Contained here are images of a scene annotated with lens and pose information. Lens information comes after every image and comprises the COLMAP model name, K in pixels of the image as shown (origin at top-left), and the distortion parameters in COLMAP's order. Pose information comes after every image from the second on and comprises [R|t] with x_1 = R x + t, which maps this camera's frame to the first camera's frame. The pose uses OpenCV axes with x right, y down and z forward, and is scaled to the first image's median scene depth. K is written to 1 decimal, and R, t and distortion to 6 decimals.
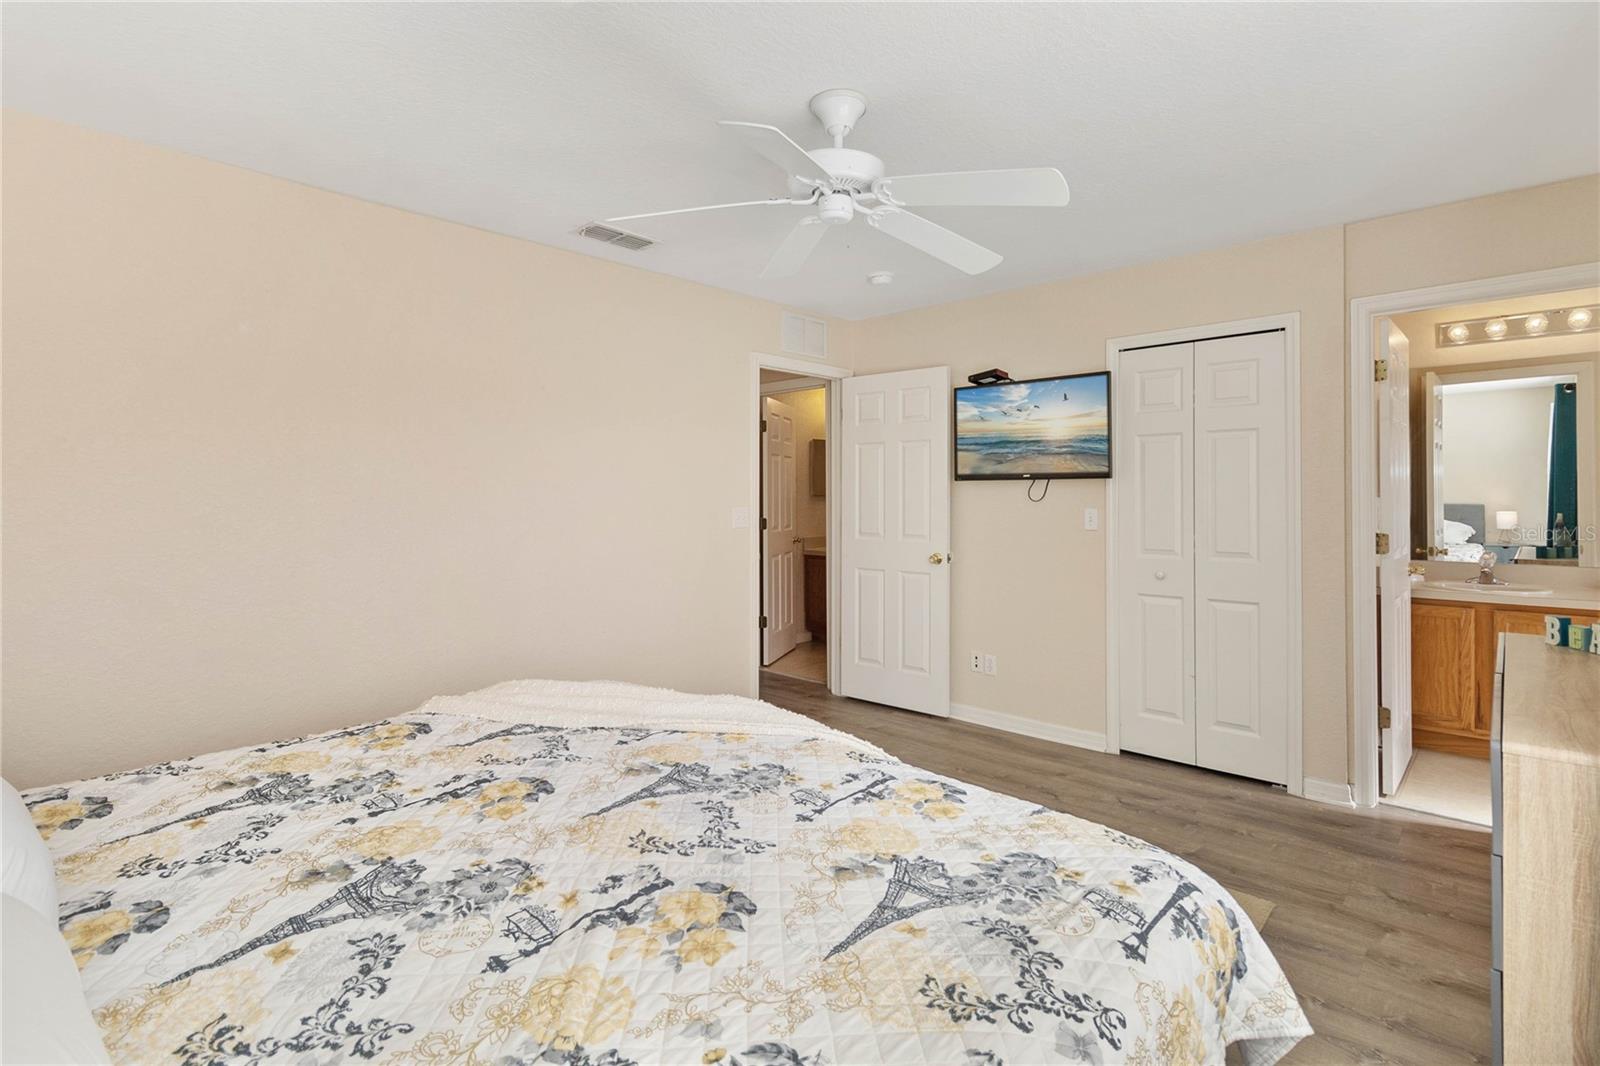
lens RADIAL K [[768.9, 0, 798.2], [0, 768.9, 493.2], [0, 0, 1]] dist [-0.032089, -0.000223]
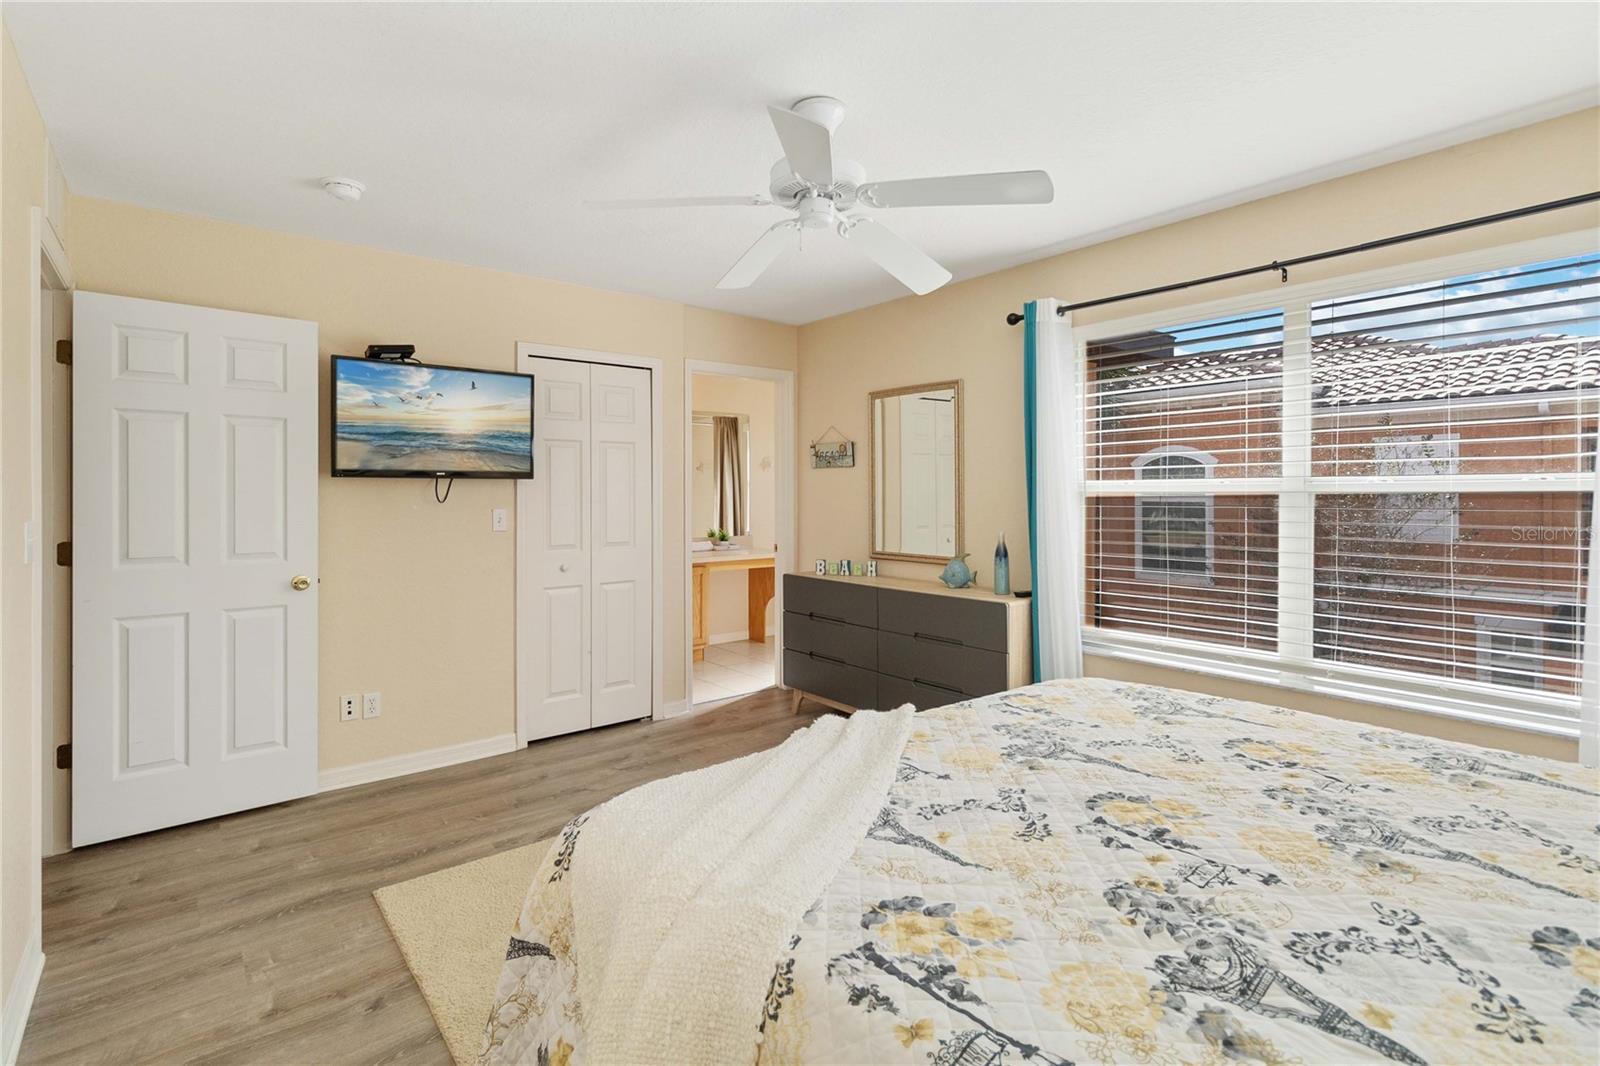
lens RADIAL K [[742.2, 0, 801.7], [0, 742.2, 489.5], [0, 0, 1]] dist [-0.032967, -0.000137]
pose [[0.122149, 0.004941, 0.992499, -0.521871], [0.008377, 0.999947, -0.006009, 0.004825], [-0.992476, 0.009048, 0.122102, 0.511681]]
